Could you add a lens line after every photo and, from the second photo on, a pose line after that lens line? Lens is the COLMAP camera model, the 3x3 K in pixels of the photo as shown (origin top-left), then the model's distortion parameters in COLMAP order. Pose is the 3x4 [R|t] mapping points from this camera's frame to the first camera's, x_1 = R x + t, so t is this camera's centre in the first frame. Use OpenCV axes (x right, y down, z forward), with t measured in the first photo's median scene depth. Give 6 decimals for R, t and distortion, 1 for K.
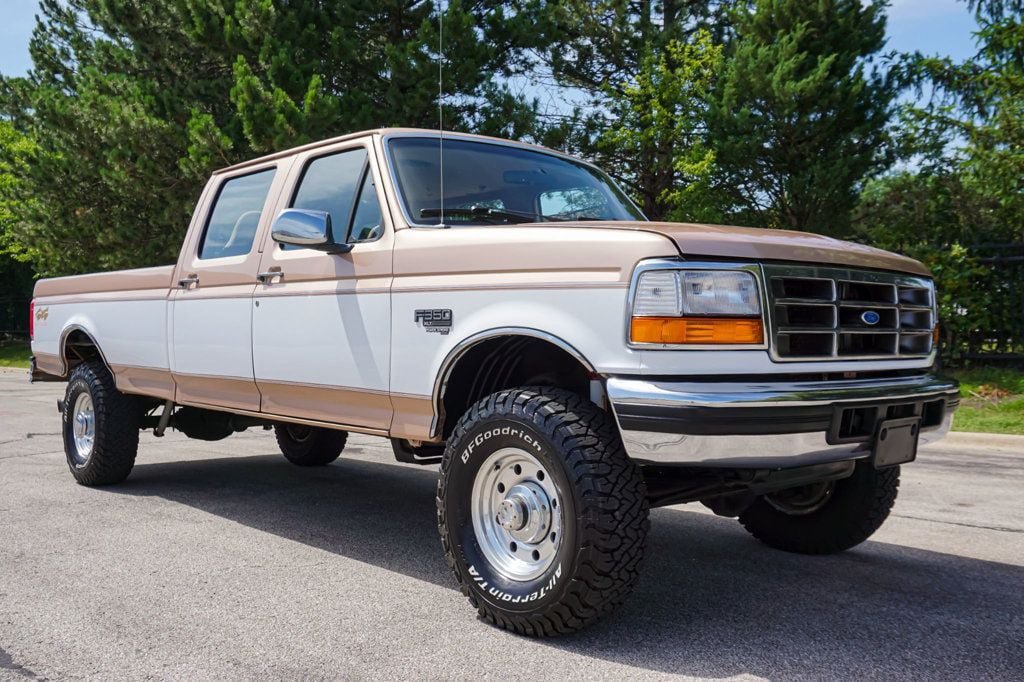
lens RADIAL K [[951.9, 0, 512.0], [0, 951.9, 341.0], [0, 0, 1]] dist [-0.009769, 0.007248]
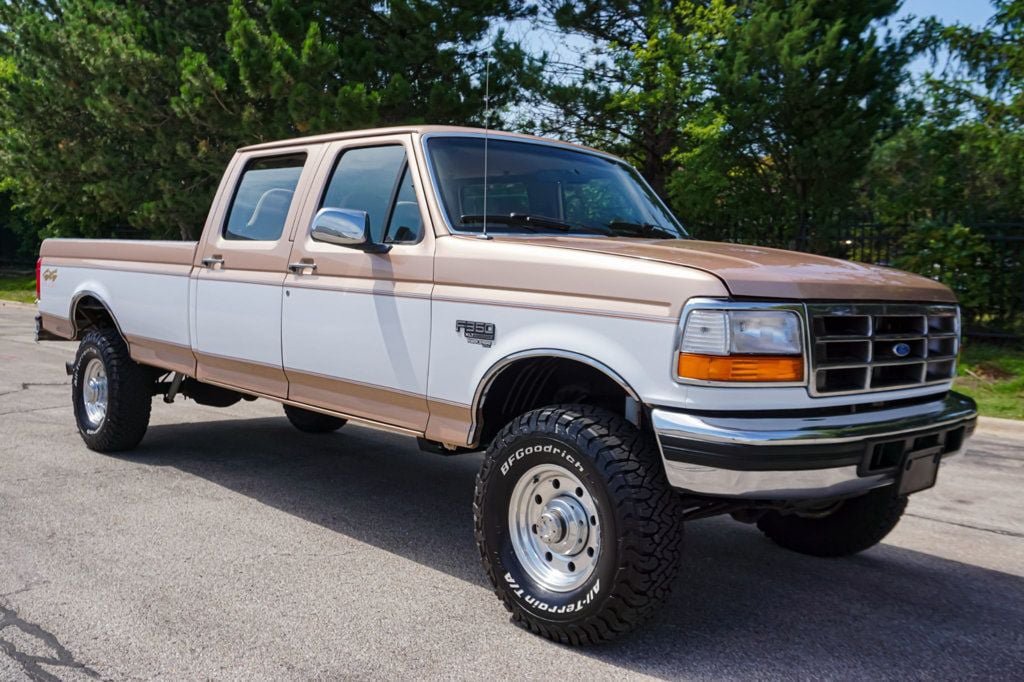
lens RADIAL K [[972.2, 0, 512.0], [0, 972.2, 341.0], [0, 0, 1]] dist [0.001261, -0.008500]
pose [[0.999183, 0.034393, 0.021223, -0.065931], [-0.035677, 0.997348, 0.063437, -0.081113], [-0.018985, -0.064142, 0.997760, -0.045473]]
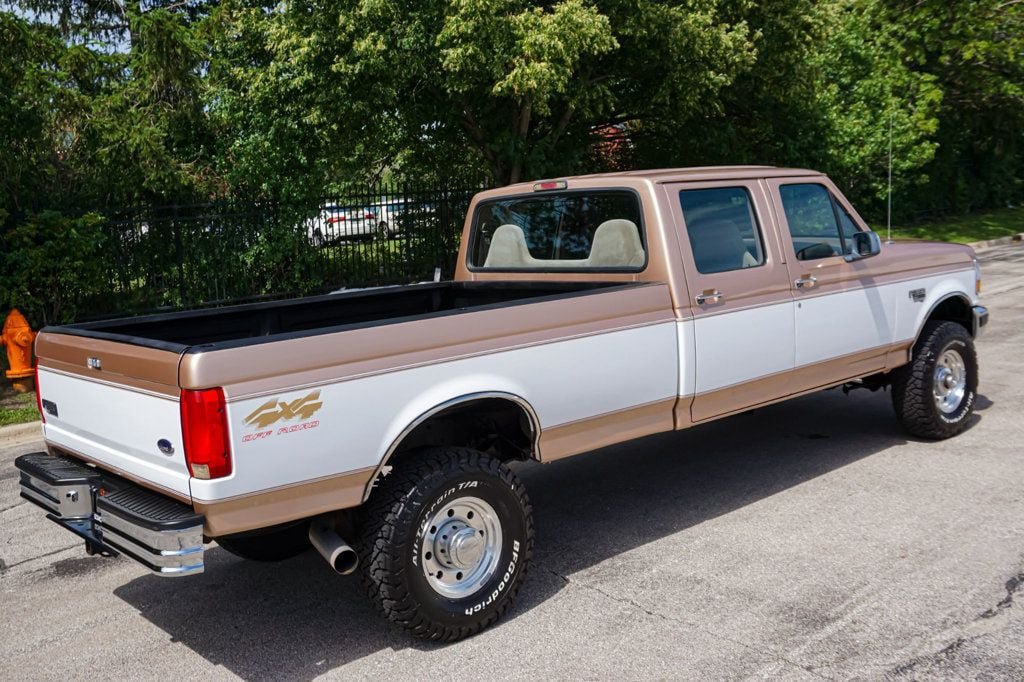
lens RADIAL K [[991.6, 0, 512.0], [0, 991.6, 341.0], [0, 0, 1]] dist [-0.005818, 0.011956]
pose [[0.036524, -0.138181, 0.989733, -2.008429], [0.077930, 0.987772, 0.135031, -0.253050], [-0.996290, 0.072198, 0.046846, 1.702299]]
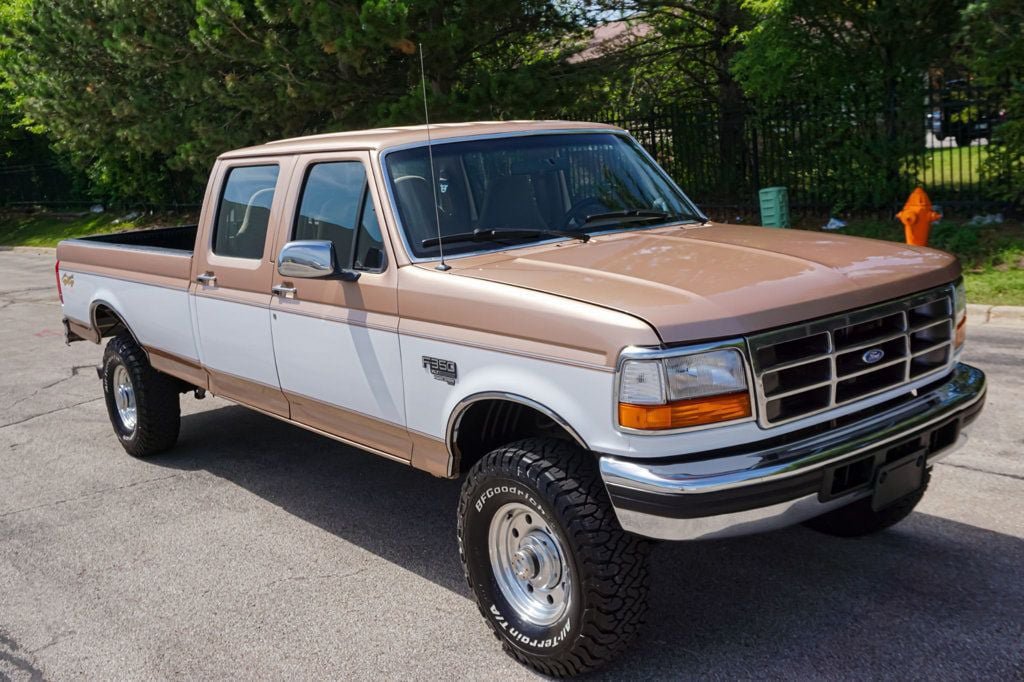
lens RADIAL K [[1064.7, 0, 512.0], [0, 1064.7, 341.0], [0, 0, 1]] dist [0.001279, 0.015817]
pose [[0.994707, -0.060644, -0.082951, 0.090818], [0.074558, 0.981468, 0.176529, -0.248948], [0.070709, -0.181779, 0.980794, -0.105117]]
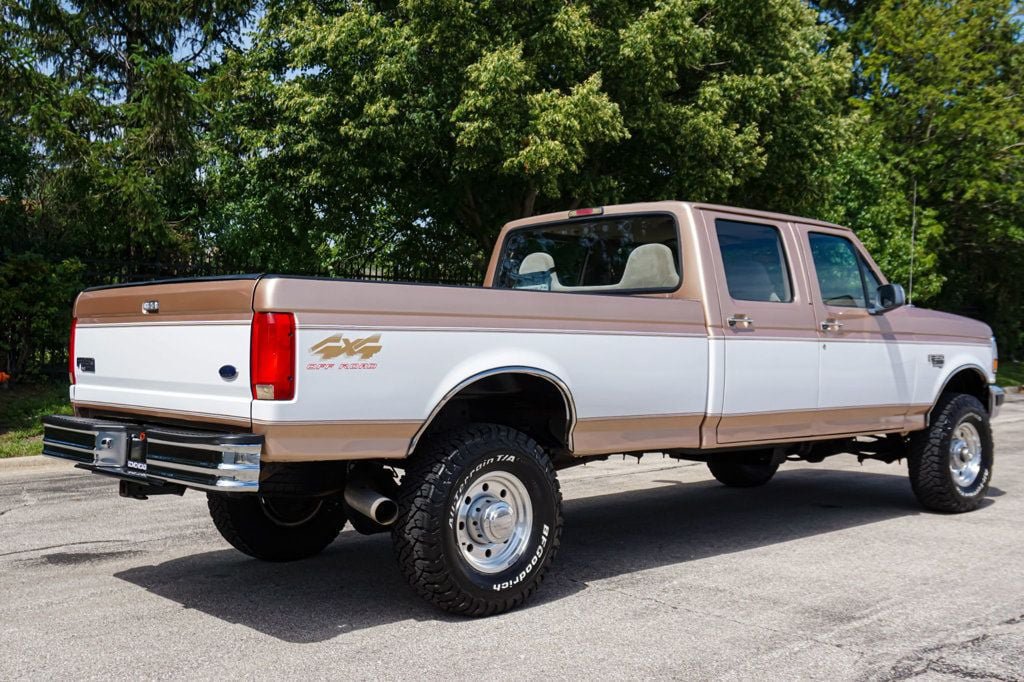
lens RADIAL K [[1081.3, 0, 512.0], [0, 1081.3, 341.0], [0, 0, 1]] dist [-0.012780, 0.023930]
pose [[0.010361, -0.004624, 0.999936, -2.169165], [0.001536, 0.999988, 0.004609, -0.069816], [-0.999945, 0.001488, 0.010368, 1.803804]]
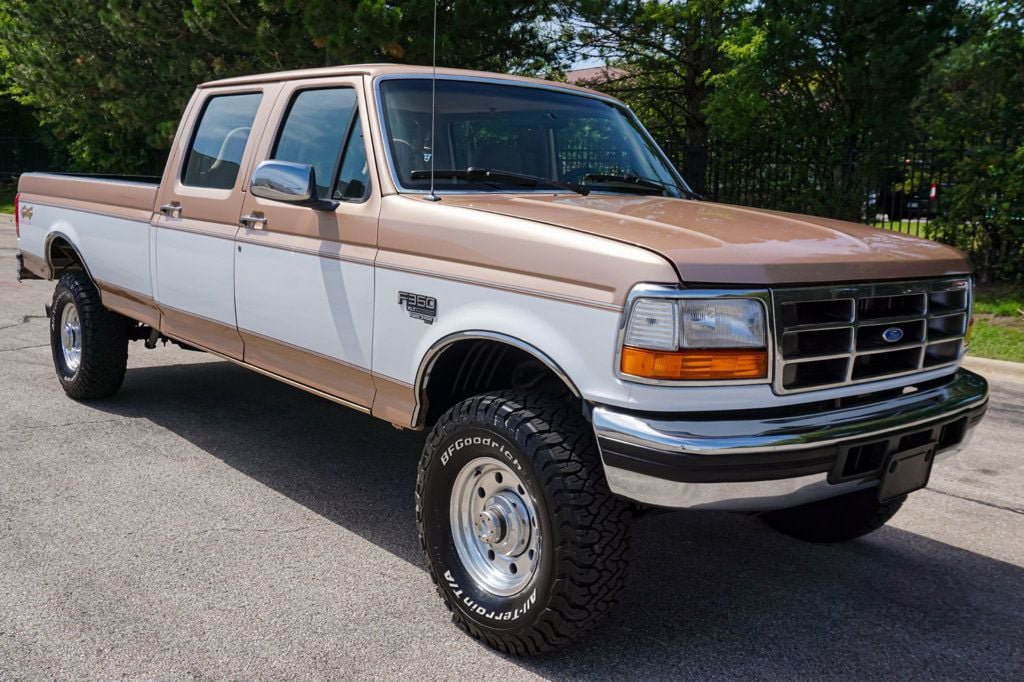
lens RADIAL K [[991.6, 0, 512.0], [0, 991.6, 341.0], [0, 0, 1]] dist [-0.005818, 0.011956]
pose [[0.998605, 0.045764, -0.026352, 0.036390], [-0.041297, 0.987757, 0.150438, -0.138252], [0.032914, -0.149140, 0.988268, 0.047045]]
